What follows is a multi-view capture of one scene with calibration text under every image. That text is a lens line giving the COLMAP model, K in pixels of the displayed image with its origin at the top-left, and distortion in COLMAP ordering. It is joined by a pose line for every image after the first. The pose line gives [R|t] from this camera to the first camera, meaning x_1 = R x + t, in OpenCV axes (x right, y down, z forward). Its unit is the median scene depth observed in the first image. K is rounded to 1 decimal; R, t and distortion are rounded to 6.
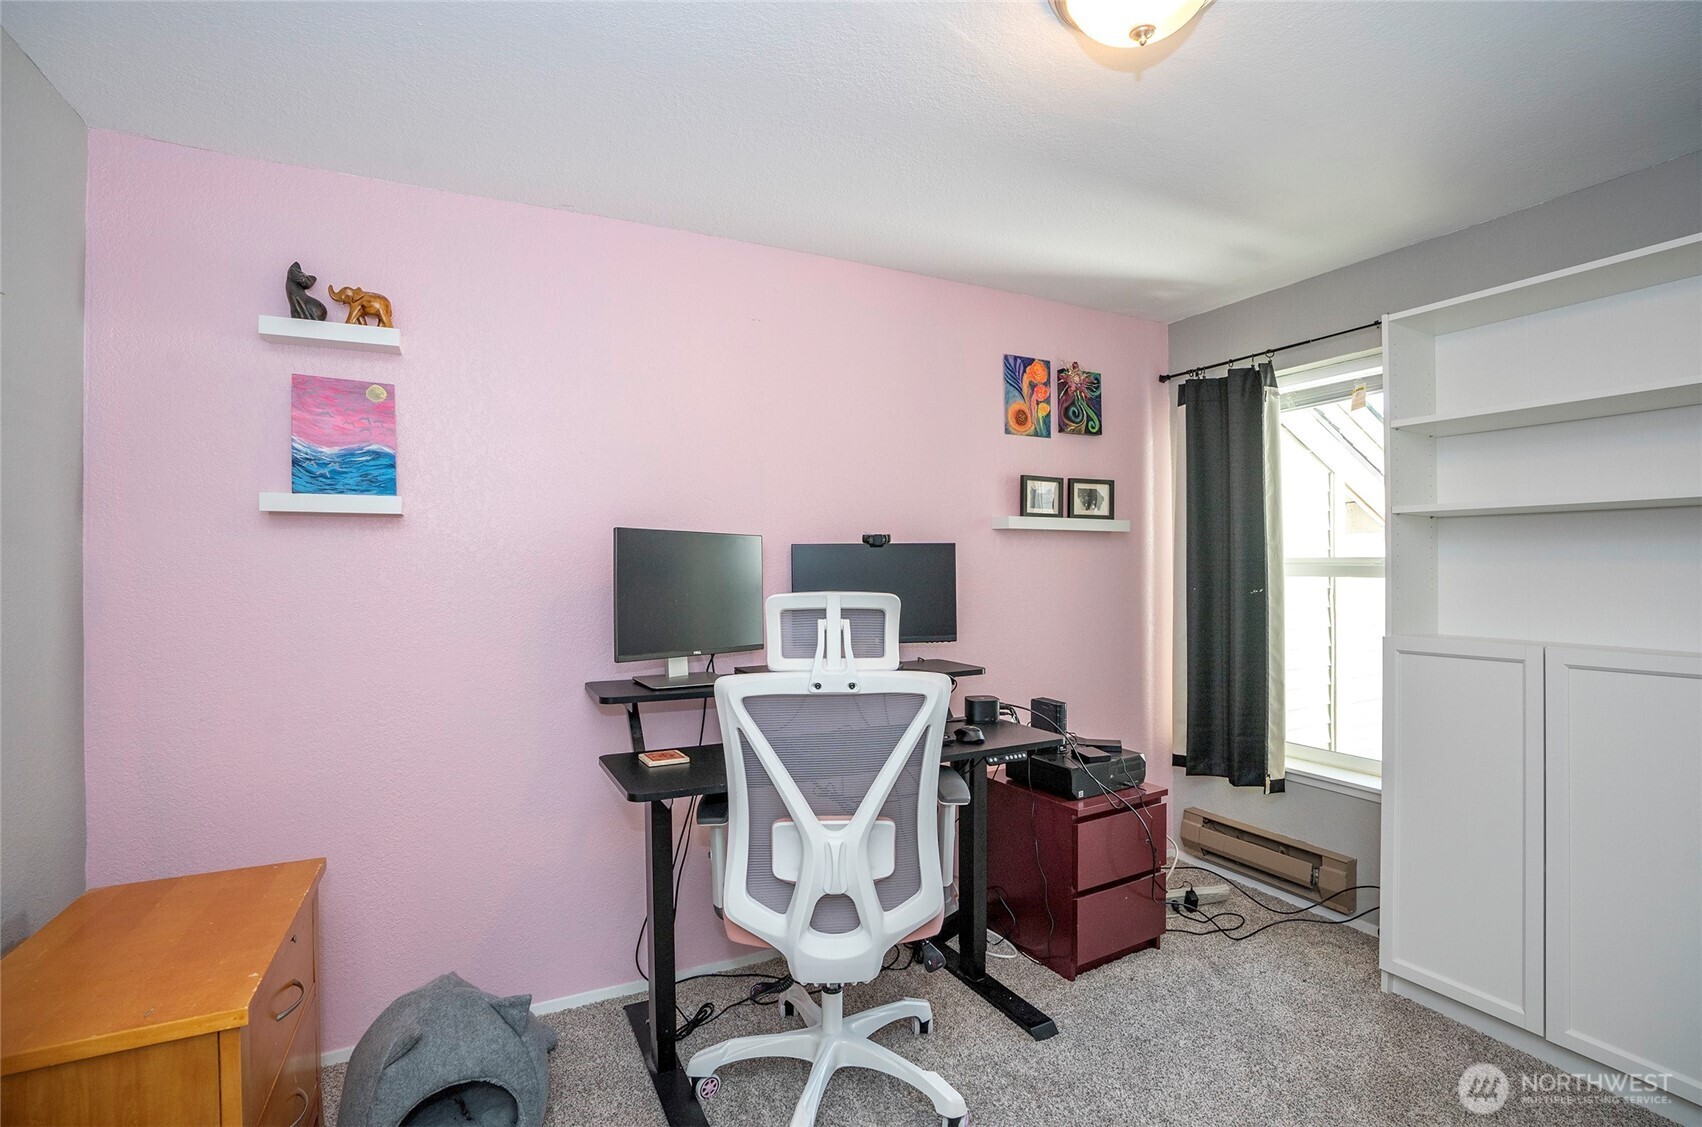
lens RADIAL K [[813.5, 0, 858.8], [0, 813.5, 561.1], [0, 0, 1]] dist [-0.057464, 0.018045]
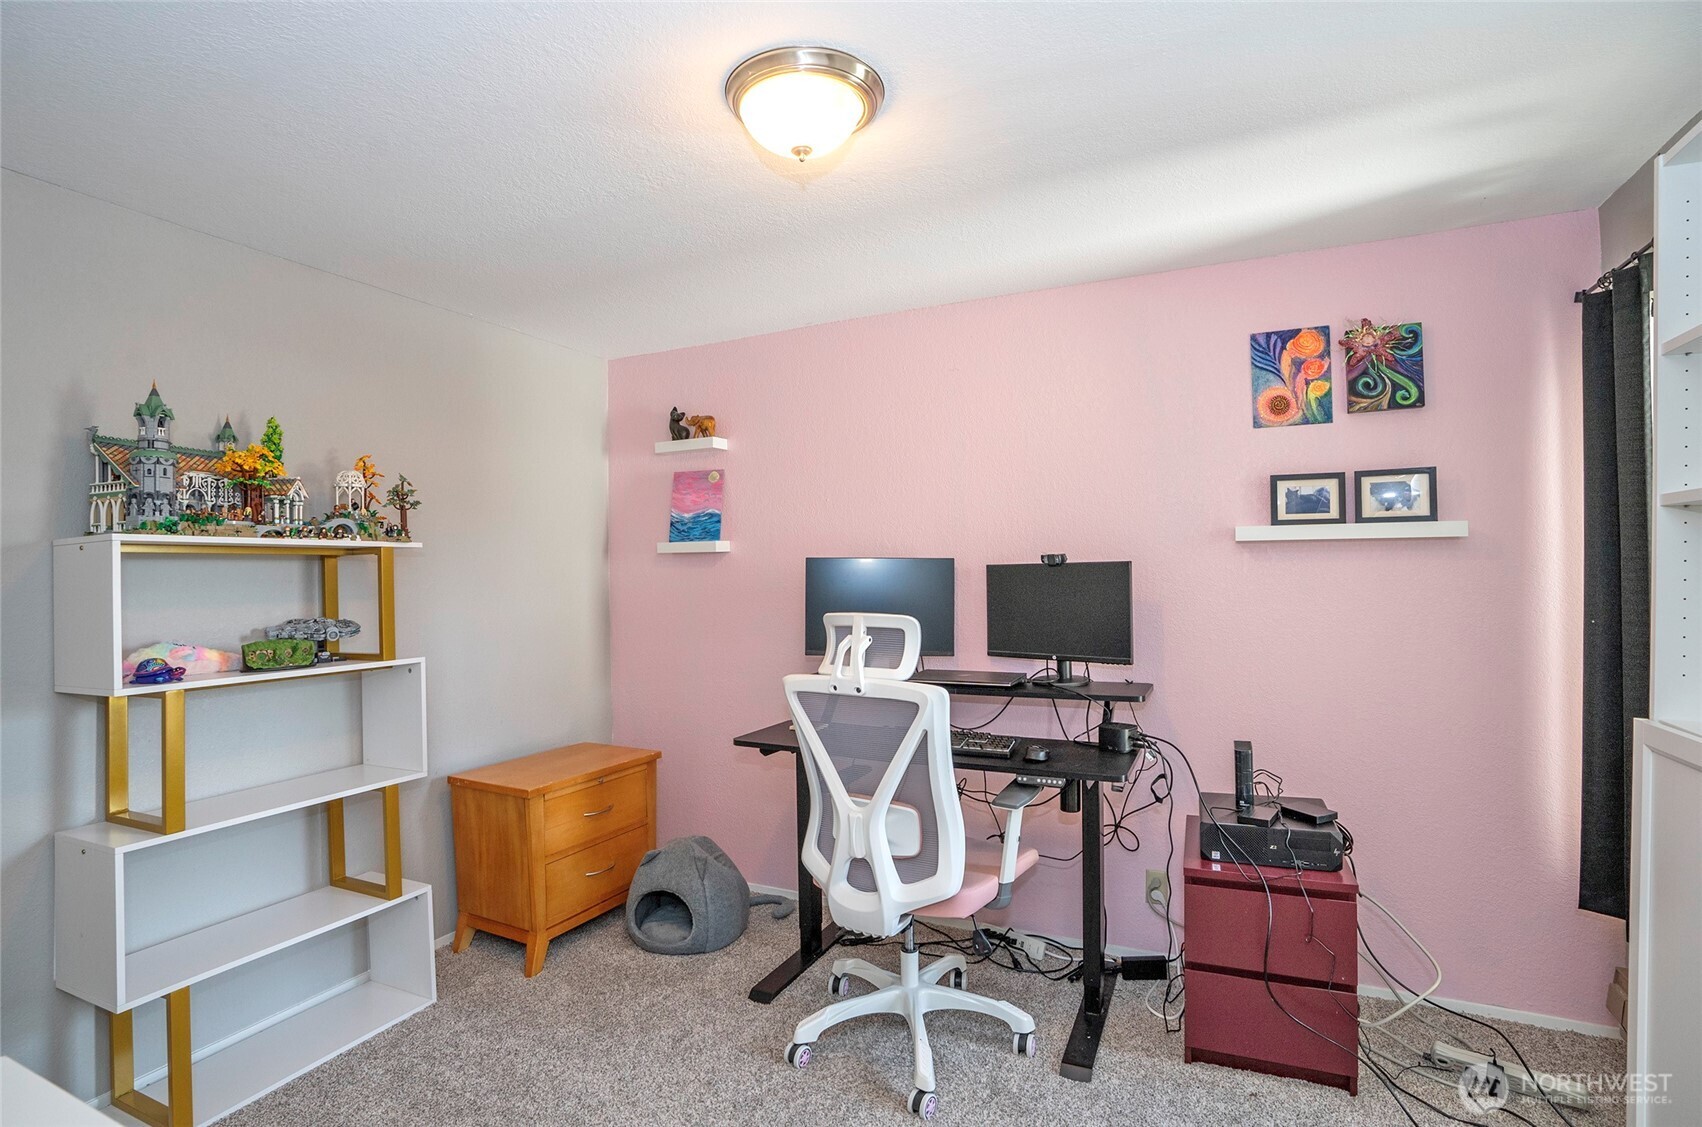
lens RADIAL K [[813.5, 0, 851.8], [0, 813.5, 569.9], [0, 0, 1]] dist [-0.057464, 0.018045]
pose [[0.612448, -0.004821, -0.790496, 0.584120], [0.014968, 0.999873, 0.005498, -0.019748], [0.790369, -0.015200, 0.612442, 0.152999]]
